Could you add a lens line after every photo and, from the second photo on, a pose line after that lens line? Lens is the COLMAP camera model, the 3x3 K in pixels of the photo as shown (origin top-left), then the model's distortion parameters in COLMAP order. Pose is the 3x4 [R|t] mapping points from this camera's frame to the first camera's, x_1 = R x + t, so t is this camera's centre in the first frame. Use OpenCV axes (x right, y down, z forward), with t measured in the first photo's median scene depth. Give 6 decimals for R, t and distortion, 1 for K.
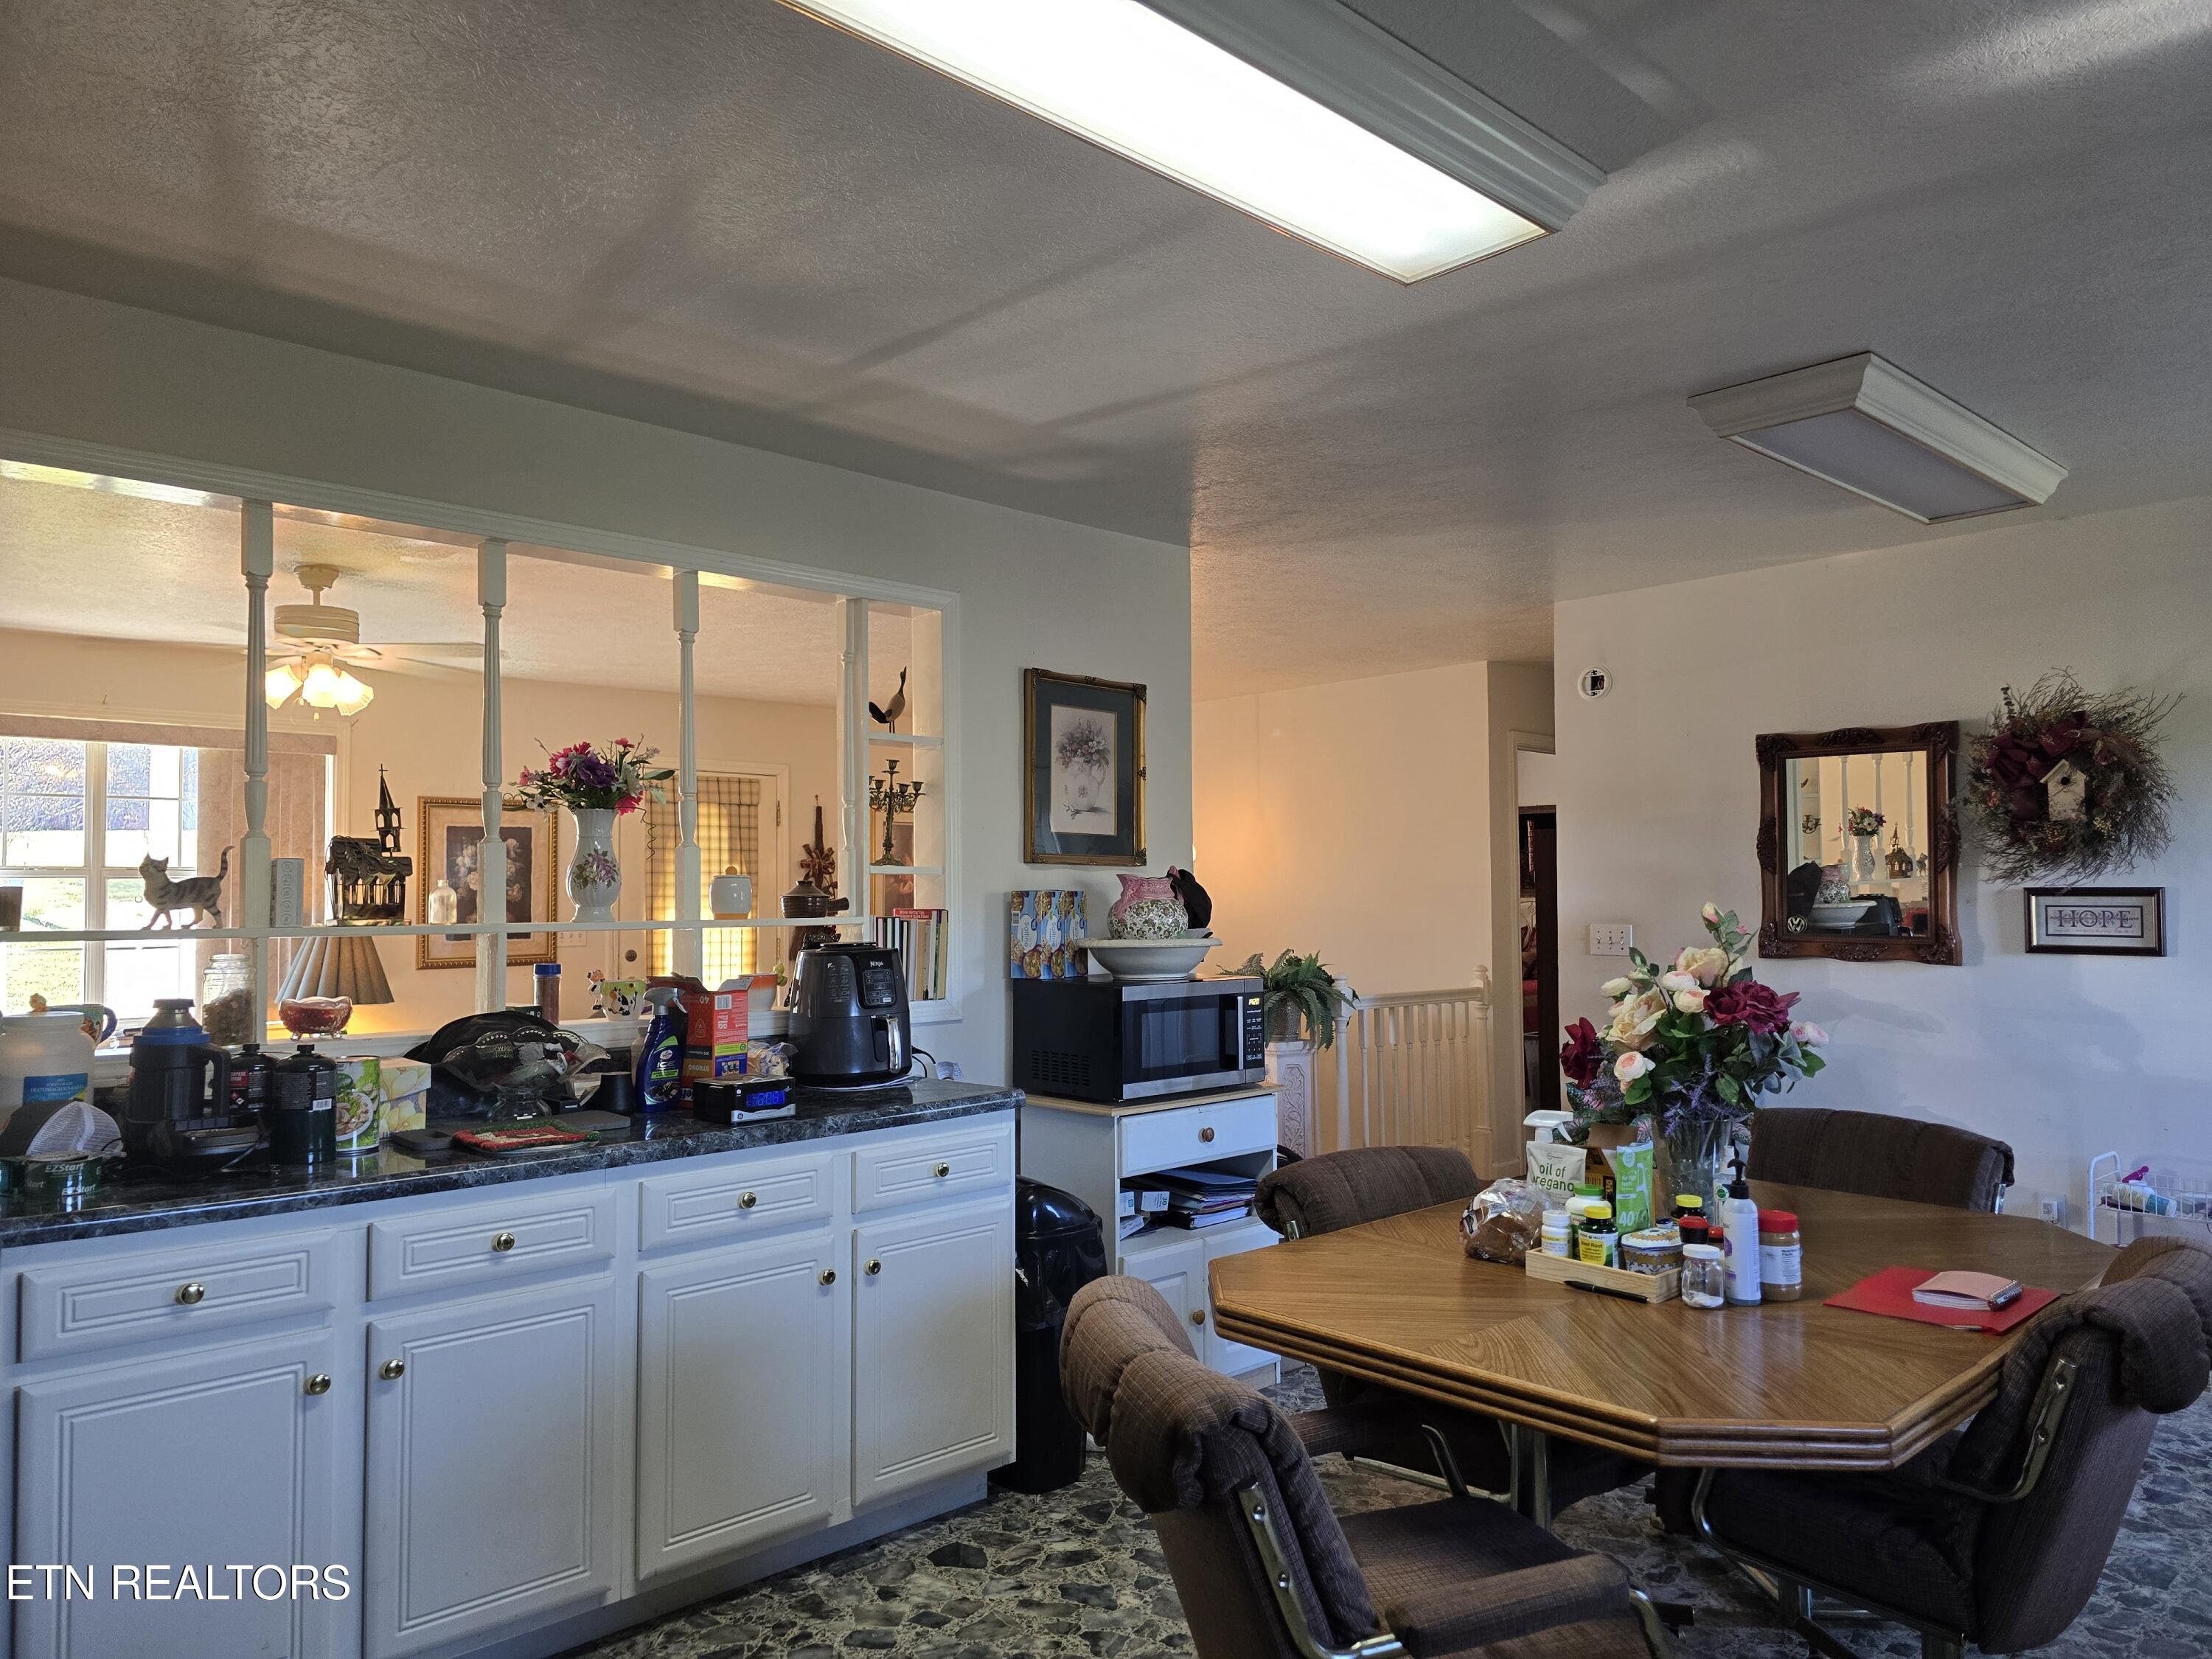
lens RADIAL K [[1494.5, 0, 1115.9], [0, 1494.5, 830.9], [0, 0, 1]] dist [0.038211, -0.002498]
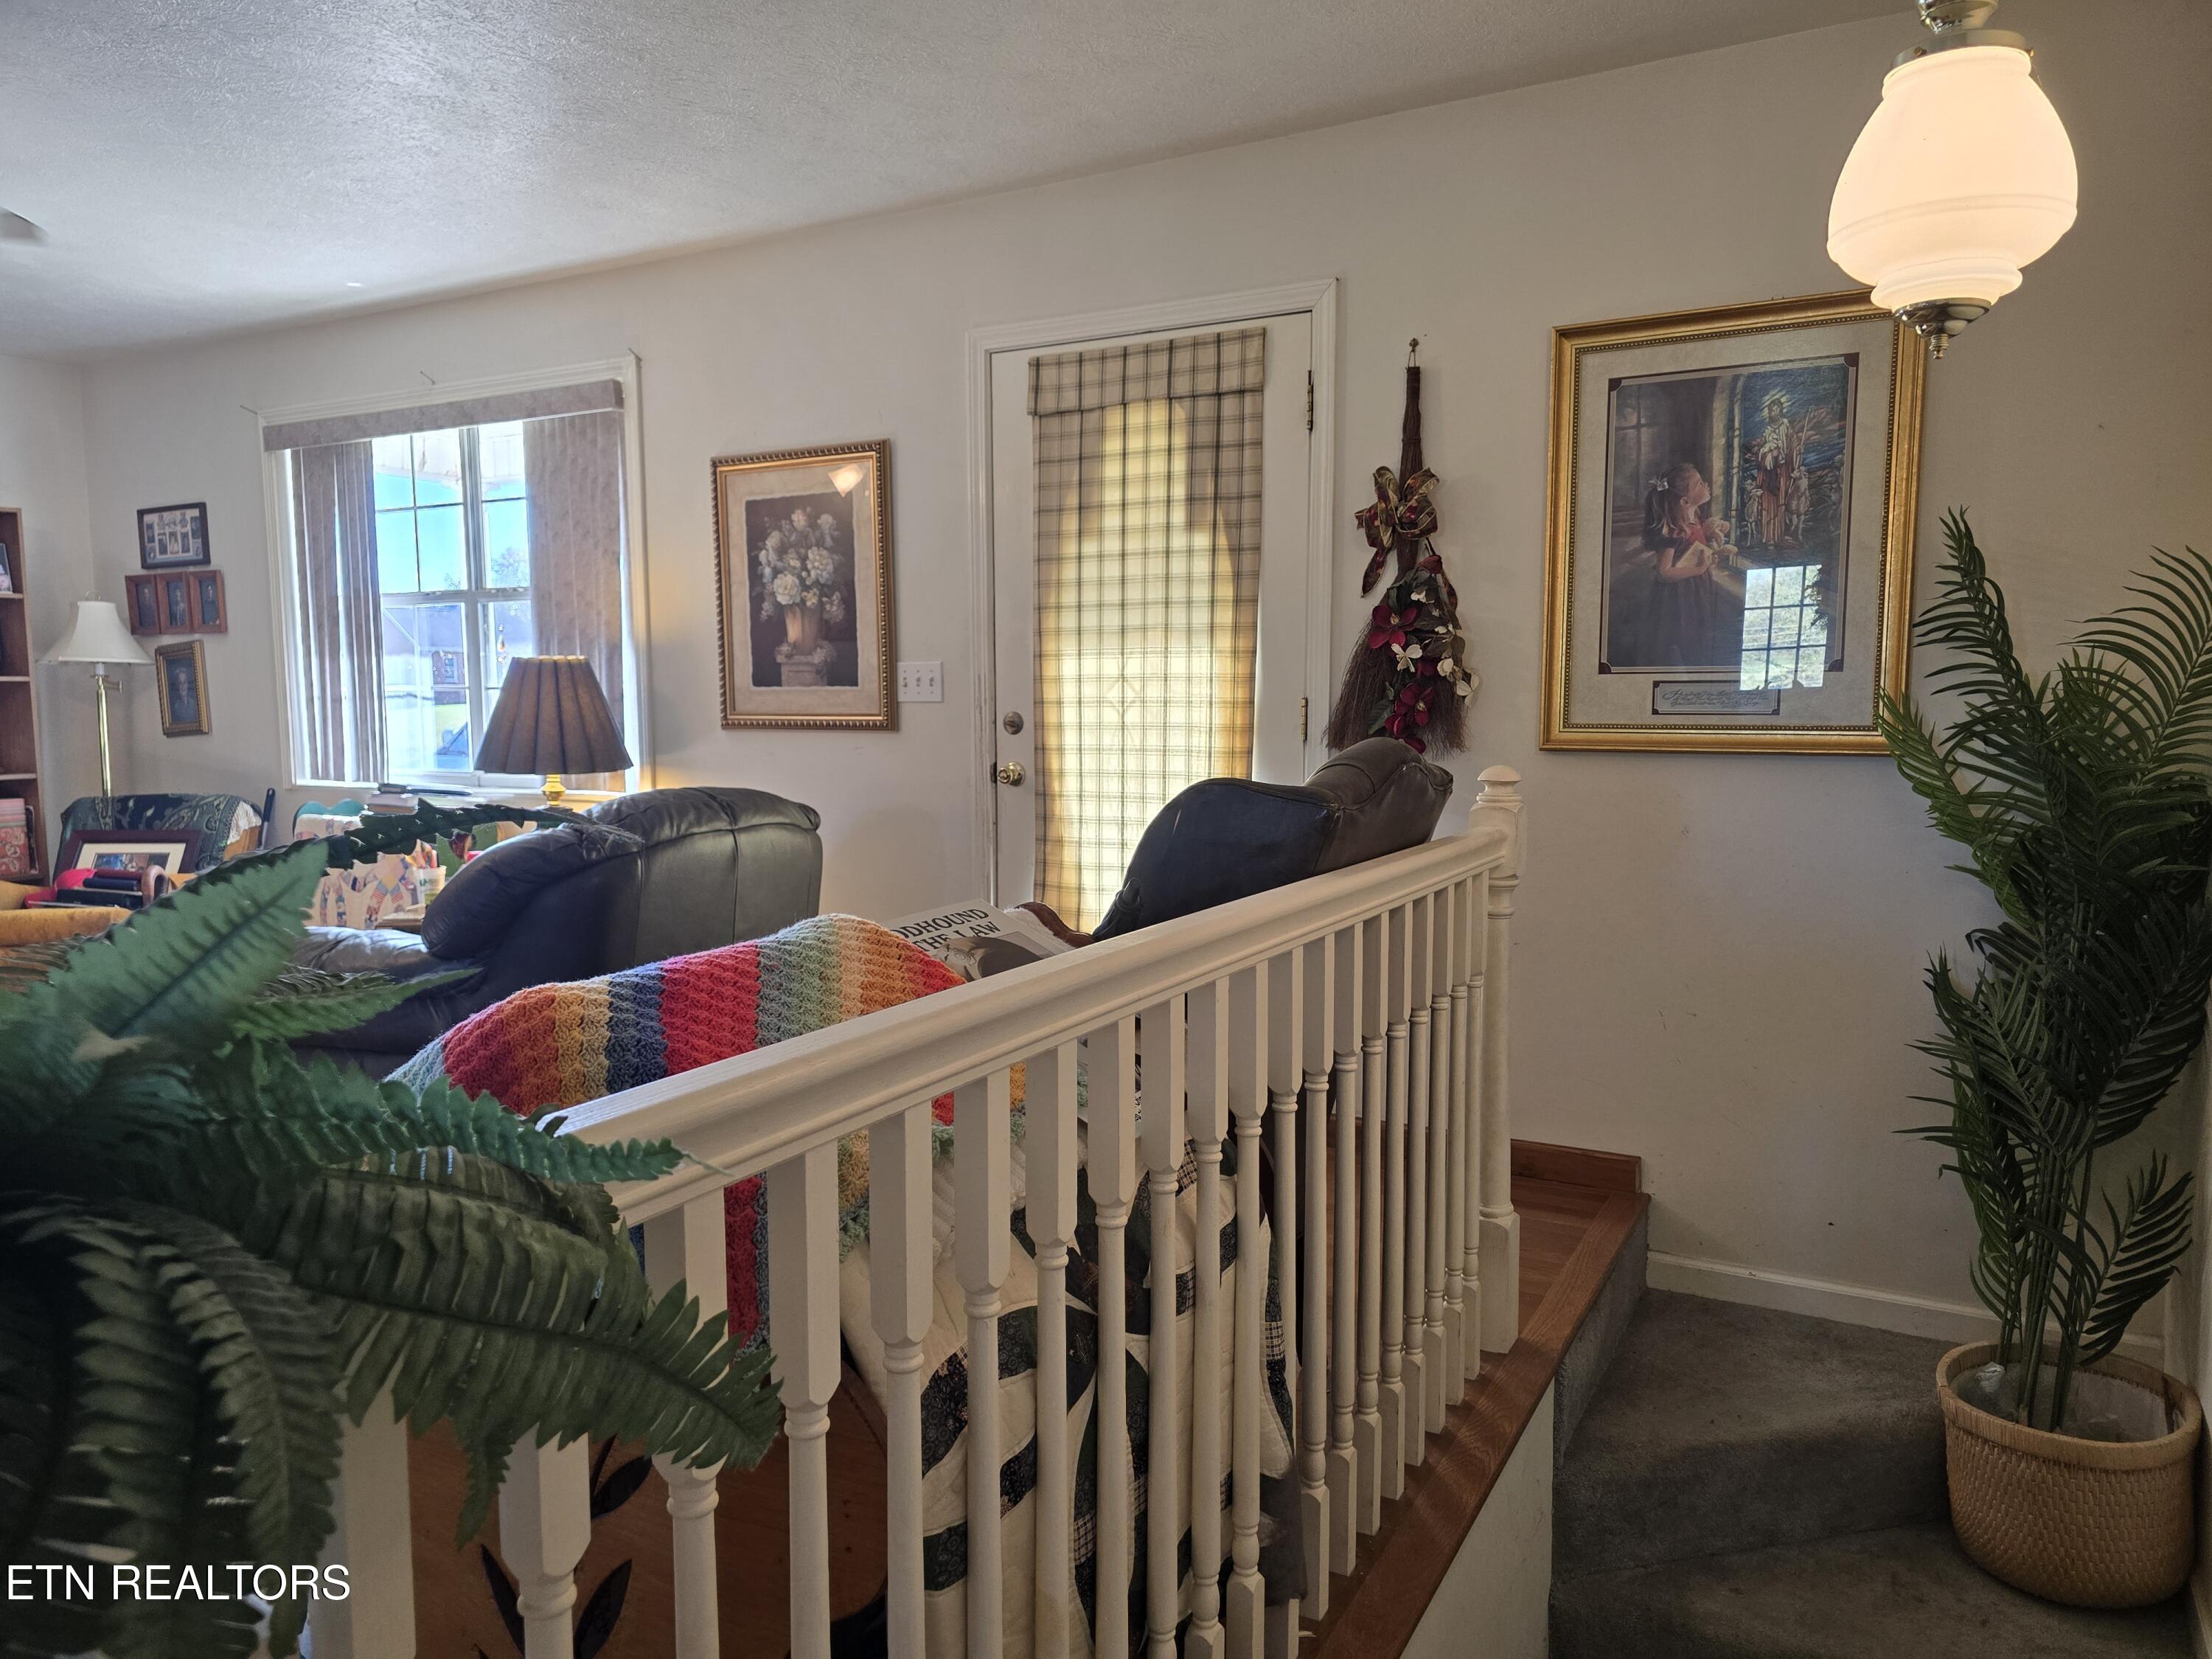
lens RADIAL K [[1494.5, 0, 1104.7], [0, 1494.5, 836.1], [0, 0, 1]] dist [0.038211, -0.002498]
pose [[0.297609, 0.097056, -0.949742, 0.168926], [0.042027, 0.992523, 0.114597, 0.058098], [0.953762, -0.074020, 0.291305, 0.795574]]
